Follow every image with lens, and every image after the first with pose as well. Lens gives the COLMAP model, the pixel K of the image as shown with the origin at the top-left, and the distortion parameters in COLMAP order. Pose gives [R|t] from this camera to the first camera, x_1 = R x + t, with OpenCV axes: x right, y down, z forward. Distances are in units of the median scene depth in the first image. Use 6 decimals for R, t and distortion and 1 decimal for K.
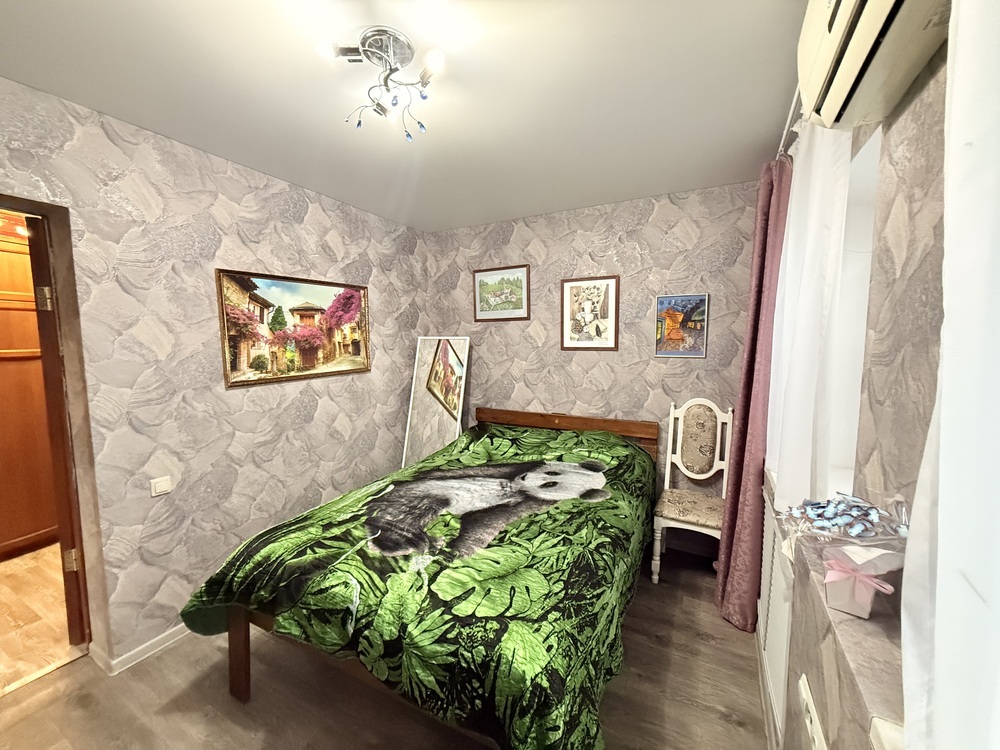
lens RADIAL K [[400.4, 0, 505.3], [0, 400.4, 378.2], [0, 0, 1]] dist [-0.000119, -0.000125]
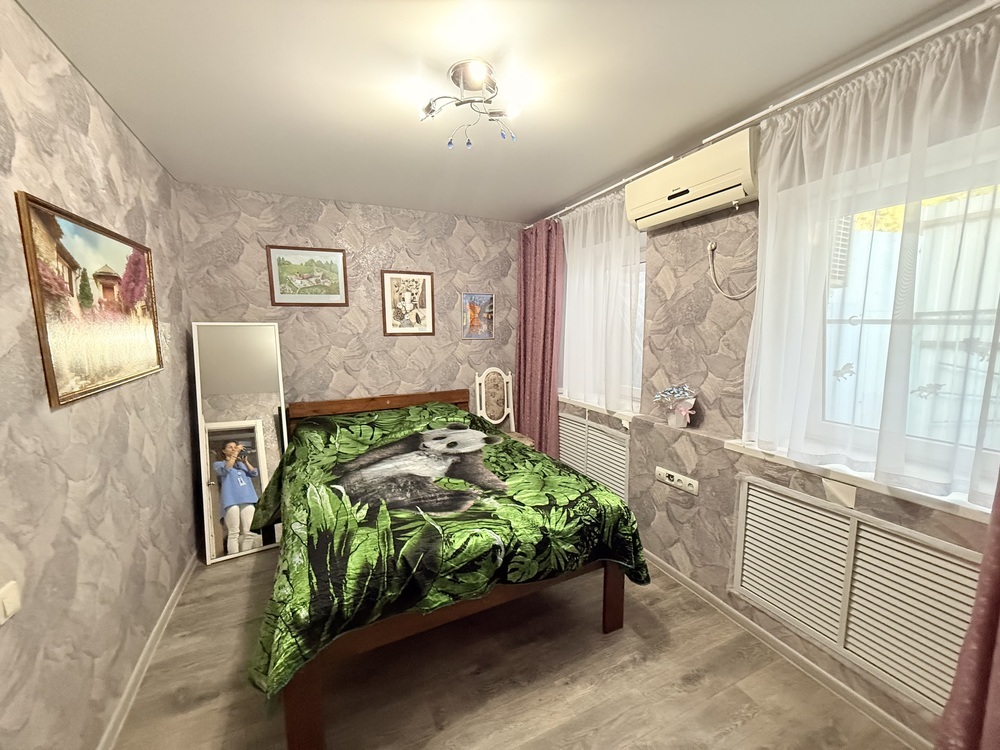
lens RADIAL K [[400.4, 0, 505.3], [0, 400.4, 378.2], [0, 0, 1]] dist [-0.000119, -0.000125]
pose [[0.590261, -0.101949, 0.800749, -0.699718], [0.082036, 0.994433, 0.066137, -0.002093], [-0.803033, 0.026652, 0.595338, 0.130958]]
